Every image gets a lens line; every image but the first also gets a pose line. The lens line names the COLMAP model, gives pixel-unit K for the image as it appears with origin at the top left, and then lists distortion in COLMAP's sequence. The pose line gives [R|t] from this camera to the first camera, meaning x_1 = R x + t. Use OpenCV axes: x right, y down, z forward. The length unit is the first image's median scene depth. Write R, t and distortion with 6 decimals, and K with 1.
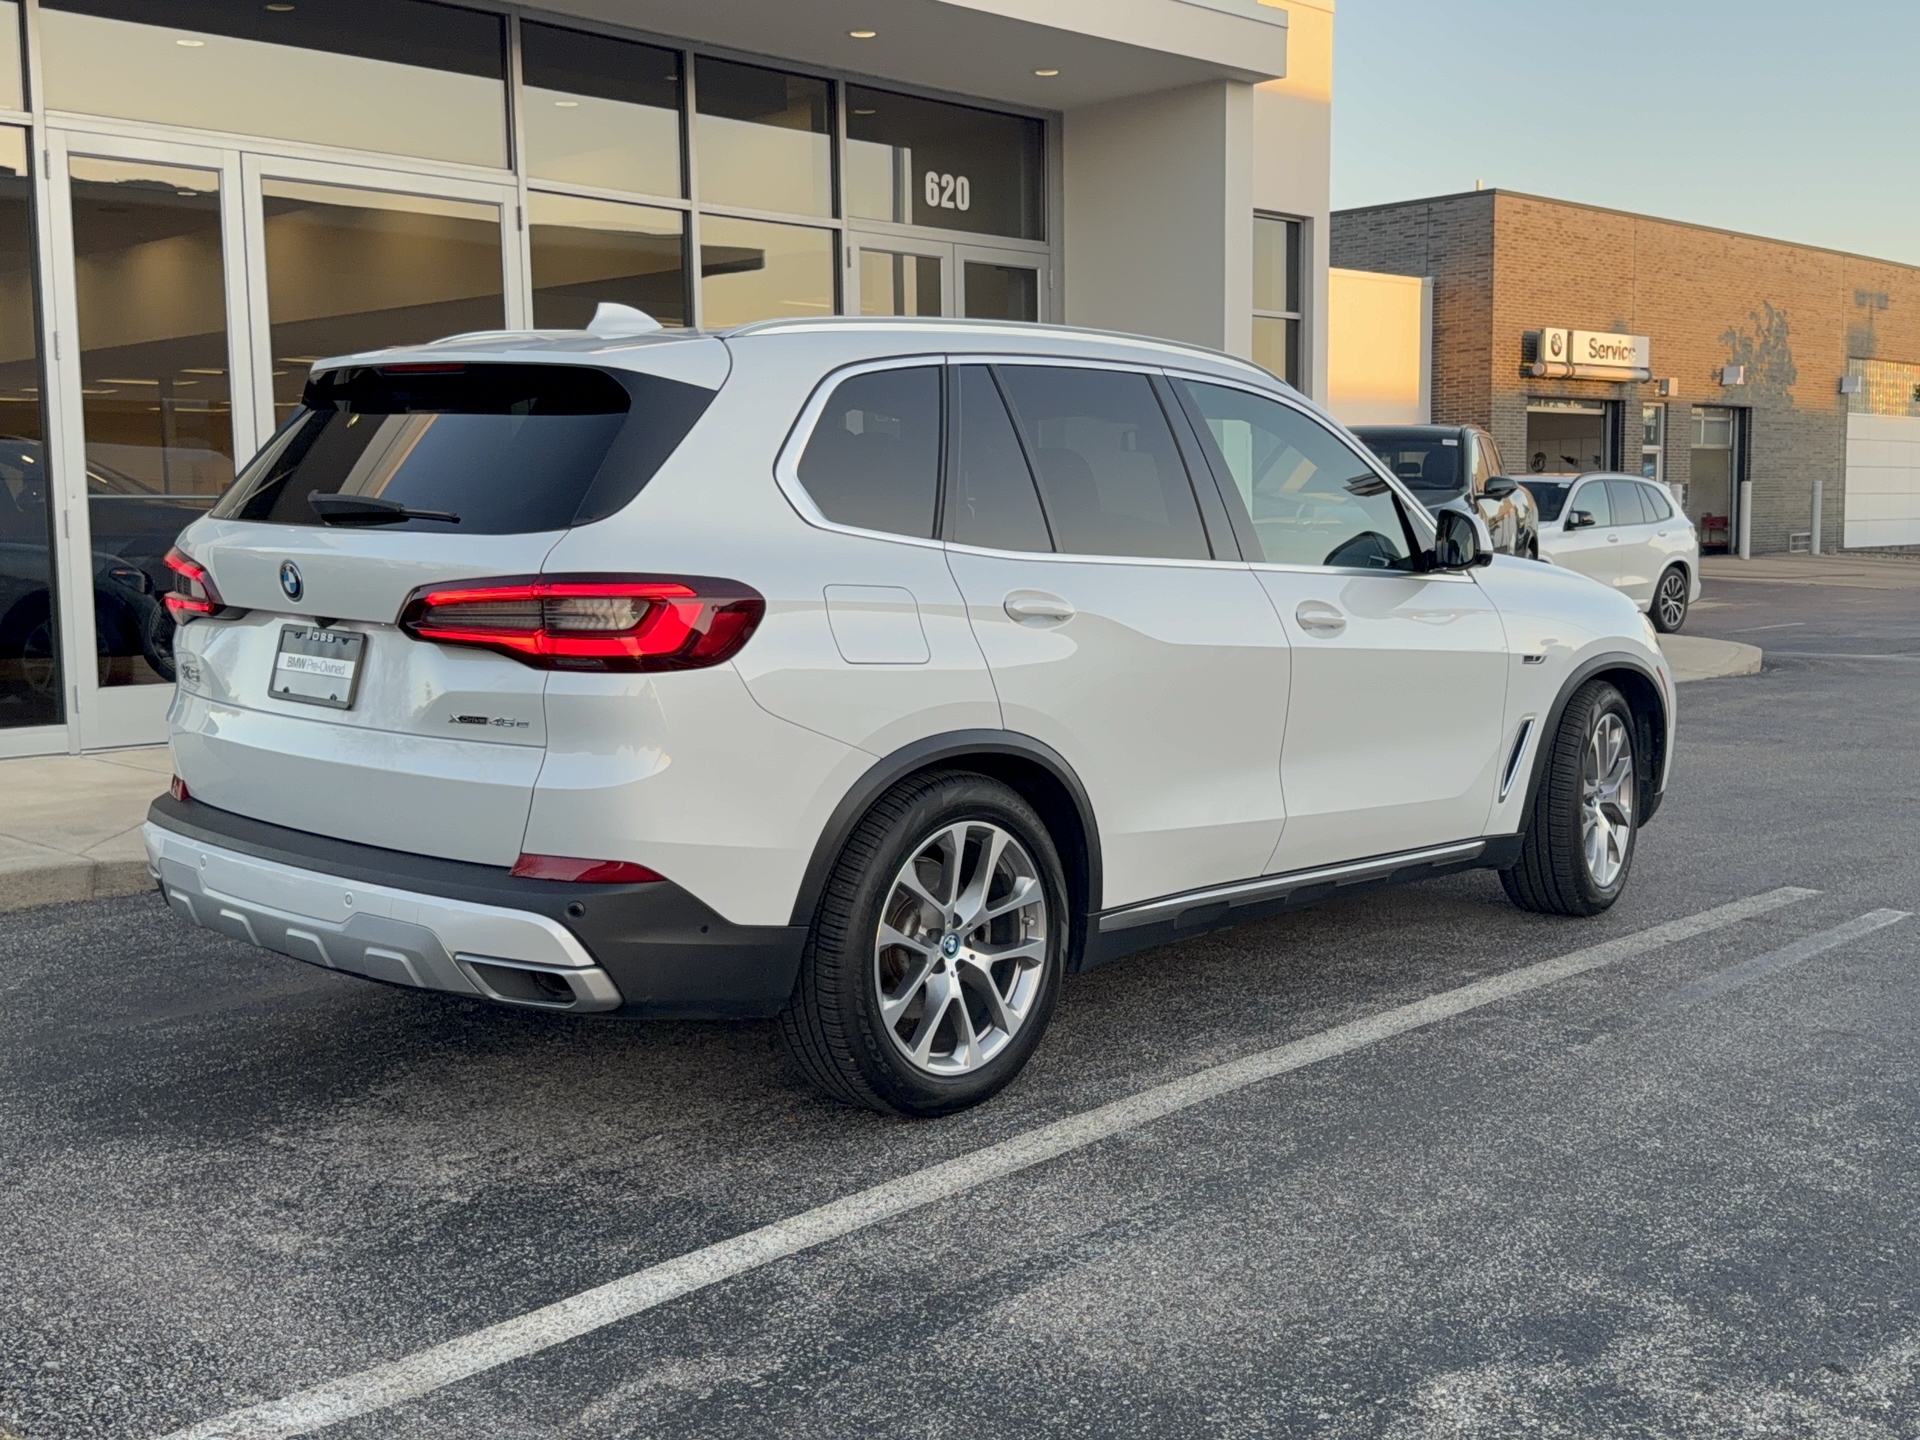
lens RADIAL K [[2131.9, 0, 960.0], [0, 2131.9, 720.0], [0, 0, 1]] dist [0.209518, -0.505934]
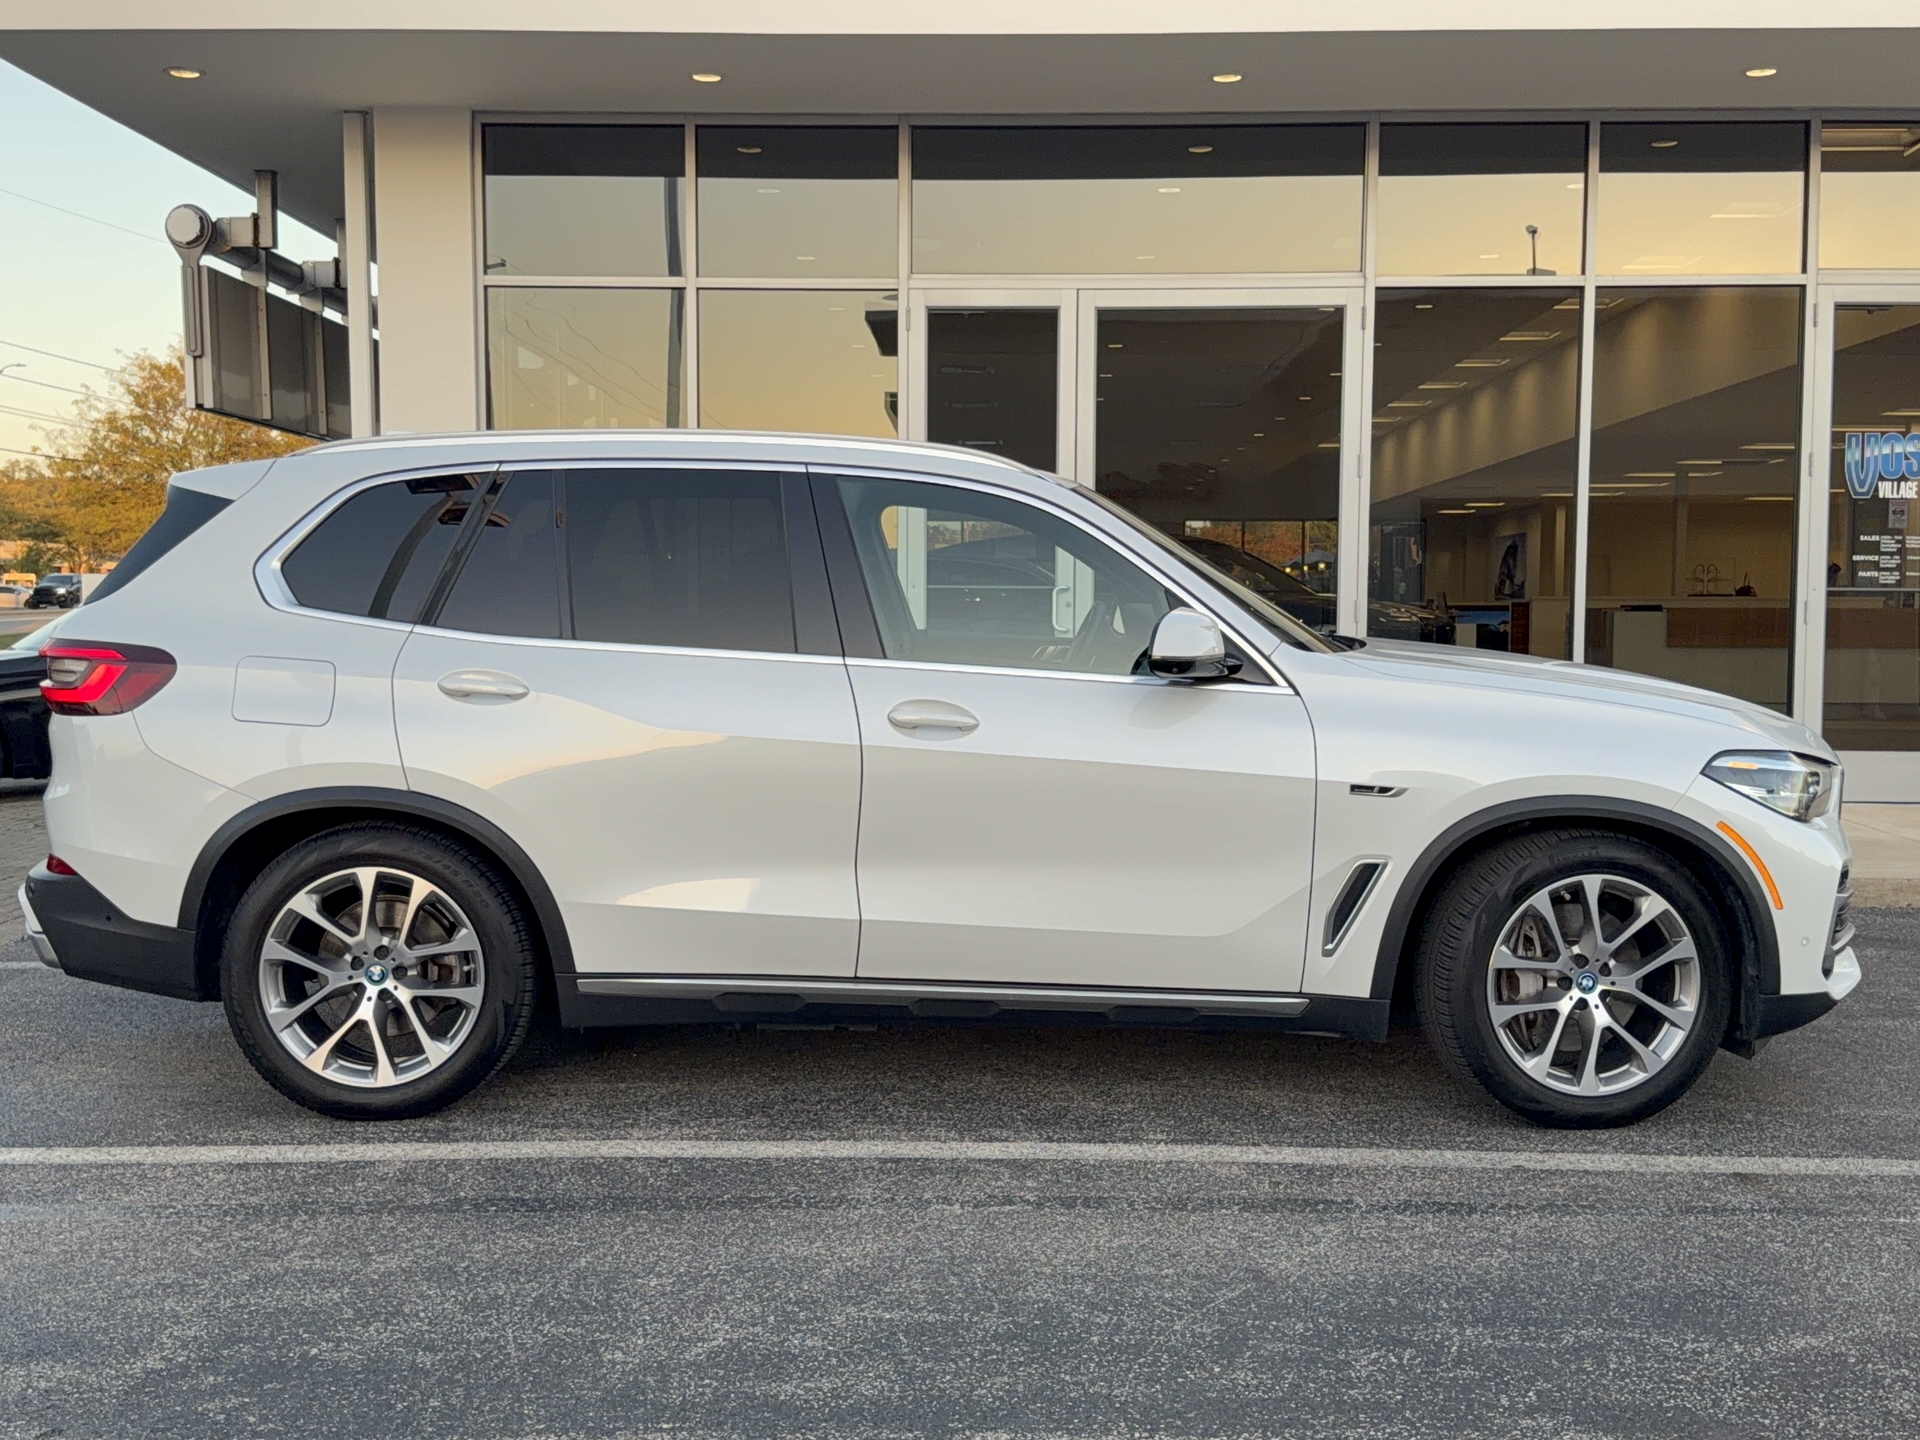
lens RADIAL K [[2157.2, 0, 960.0], [0, 2157.2, 720.0], [0, 0, 1]] dist [0.213713, -0.460437]
pose [[0.665638, 0.057824, -0.744031, 1.075404], [-0.084088, 0.996456, 0.002213, -0.060278], [0.741522, 0.061091, 0.668141, 0.436798]]
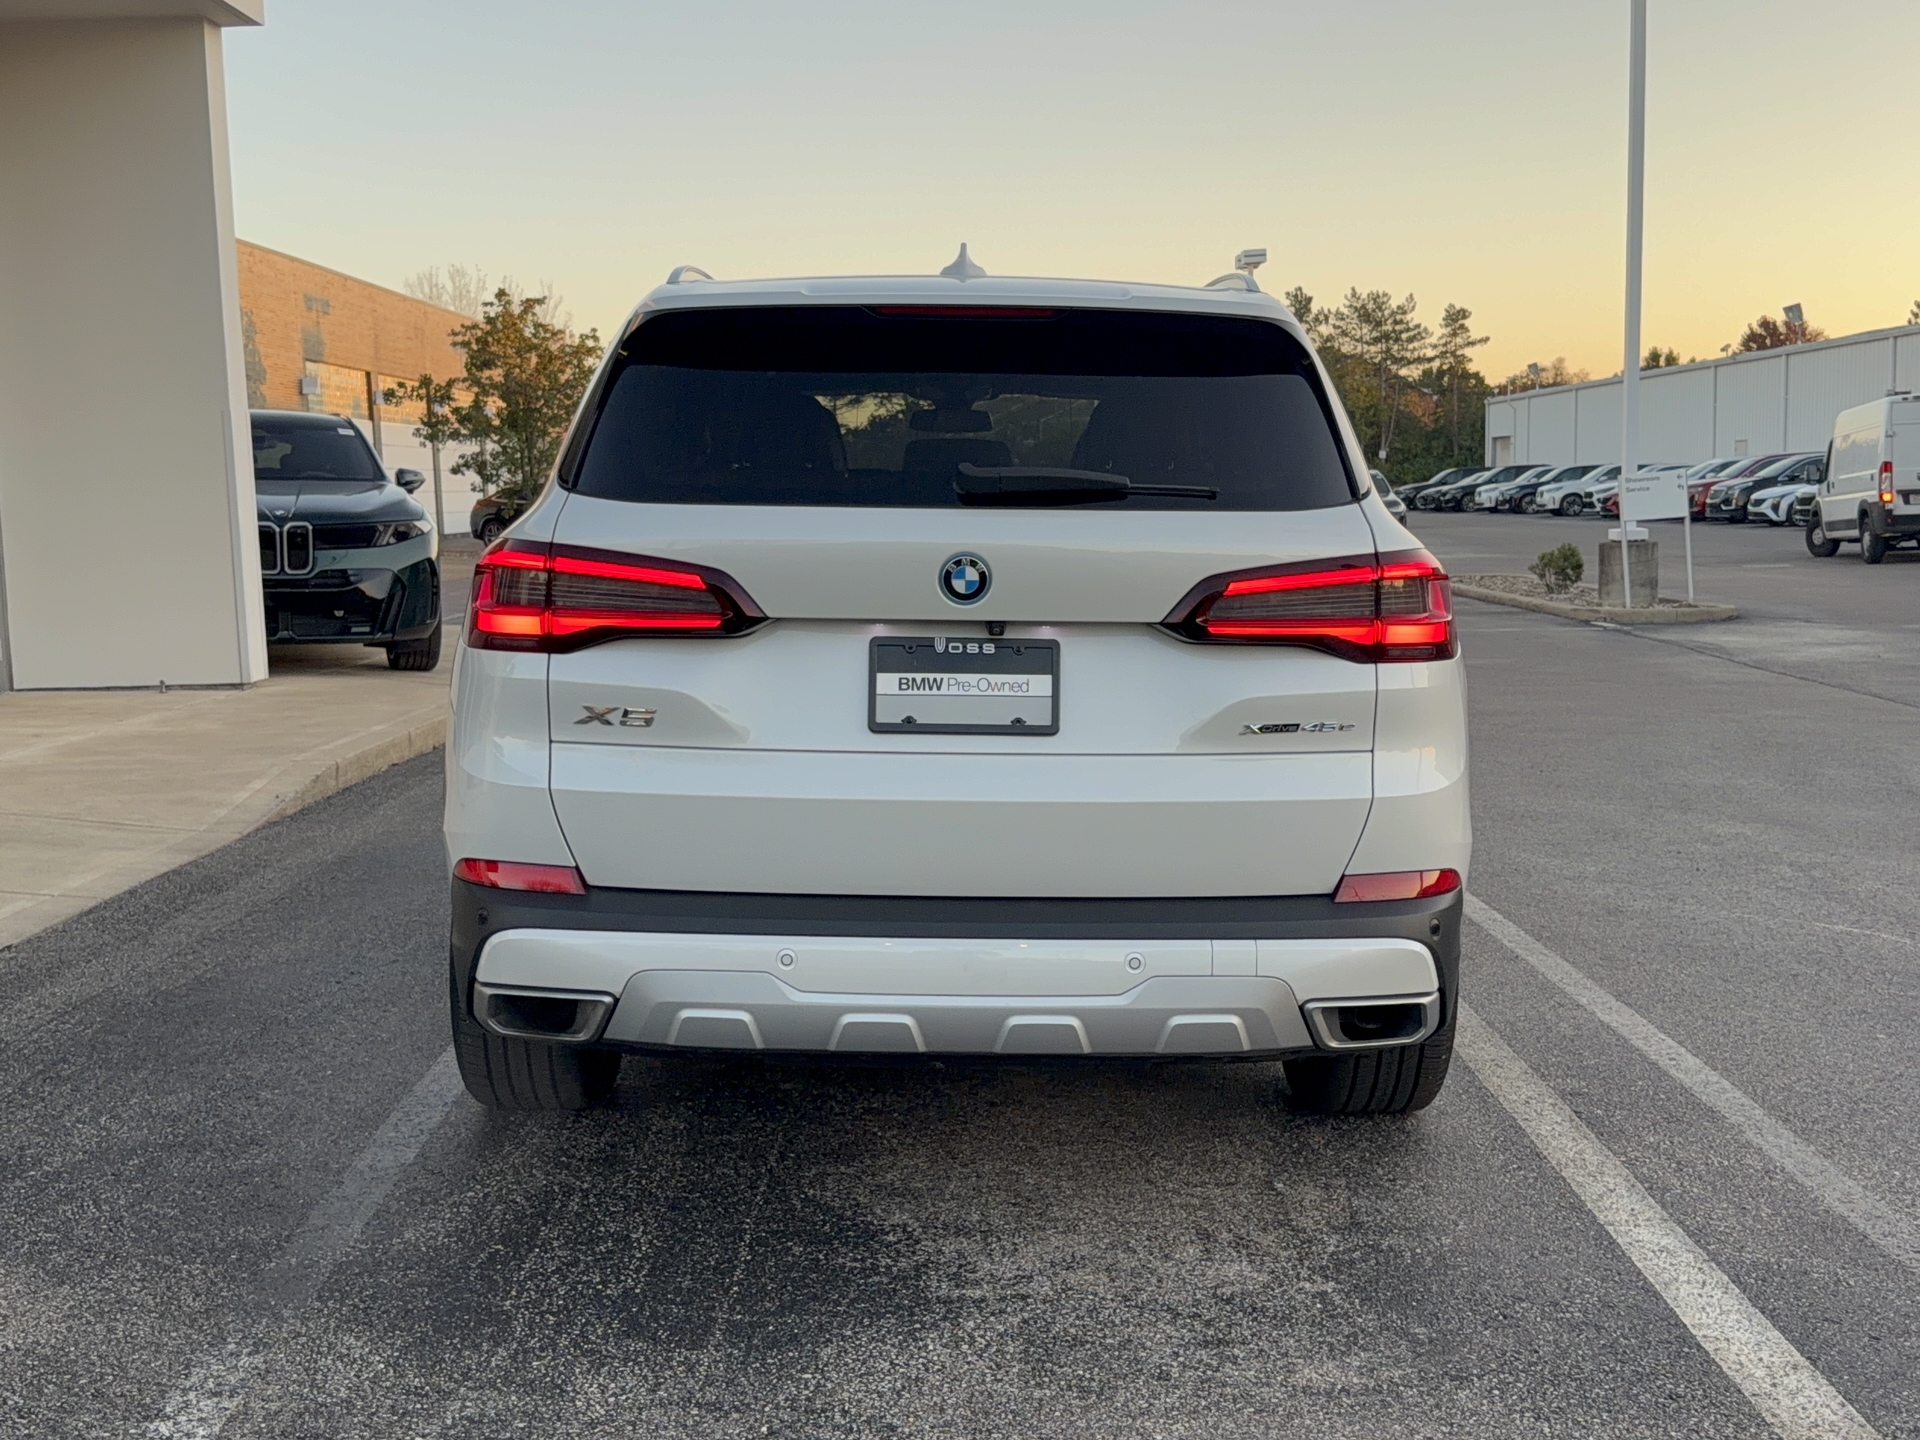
lens RADIAL K [[2131.9, 0, 960.0], [0, 2131.9, 720.0], [0, 0, 1]] dist [0.209518, -0.505934]
pose [[0.727953, -0.078173, 0.681156, -0.807327], [0.078260, 0.996460, 0.030722, -0.035486], [-0.681146, 0.030943, 0.731493, 0.416722]]
